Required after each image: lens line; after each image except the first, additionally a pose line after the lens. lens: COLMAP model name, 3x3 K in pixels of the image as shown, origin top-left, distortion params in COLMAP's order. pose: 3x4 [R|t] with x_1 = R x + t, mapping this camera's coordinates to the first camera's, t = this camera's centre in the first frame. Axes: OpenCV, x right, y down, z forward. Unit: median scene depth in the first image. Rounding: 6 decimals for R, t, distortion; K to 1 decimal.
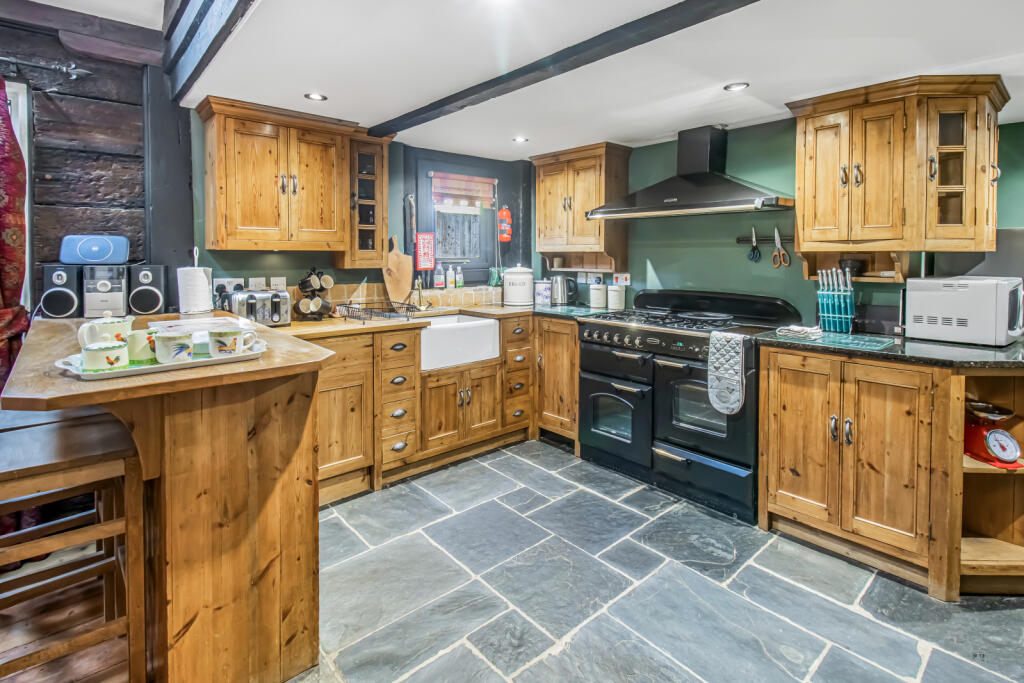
lens RADIAL K [[492.1, 0, 545.5], [0, 492.1, 278.9], [0, 0, 1]] dist [0.010167, -0.009073]
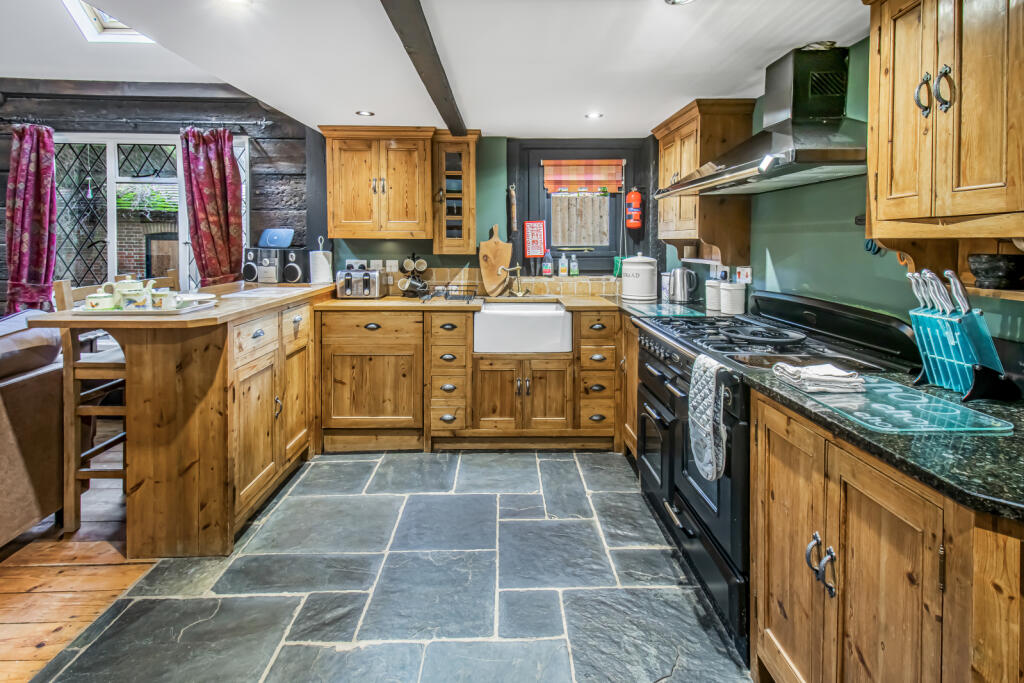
lens RADIAL K [[492.1, 0, 529.5], [0, 492.1, 259.3], [0, 0, 1]] dist [0.010167, -0.009073]
pose [[0.759422, 0.024980, -0.650118, 0.629372], [-0.034615, 0.999399, -0.002034, -0.017186], [0.649676, 0.024048, 0.759830, 0.329227]]
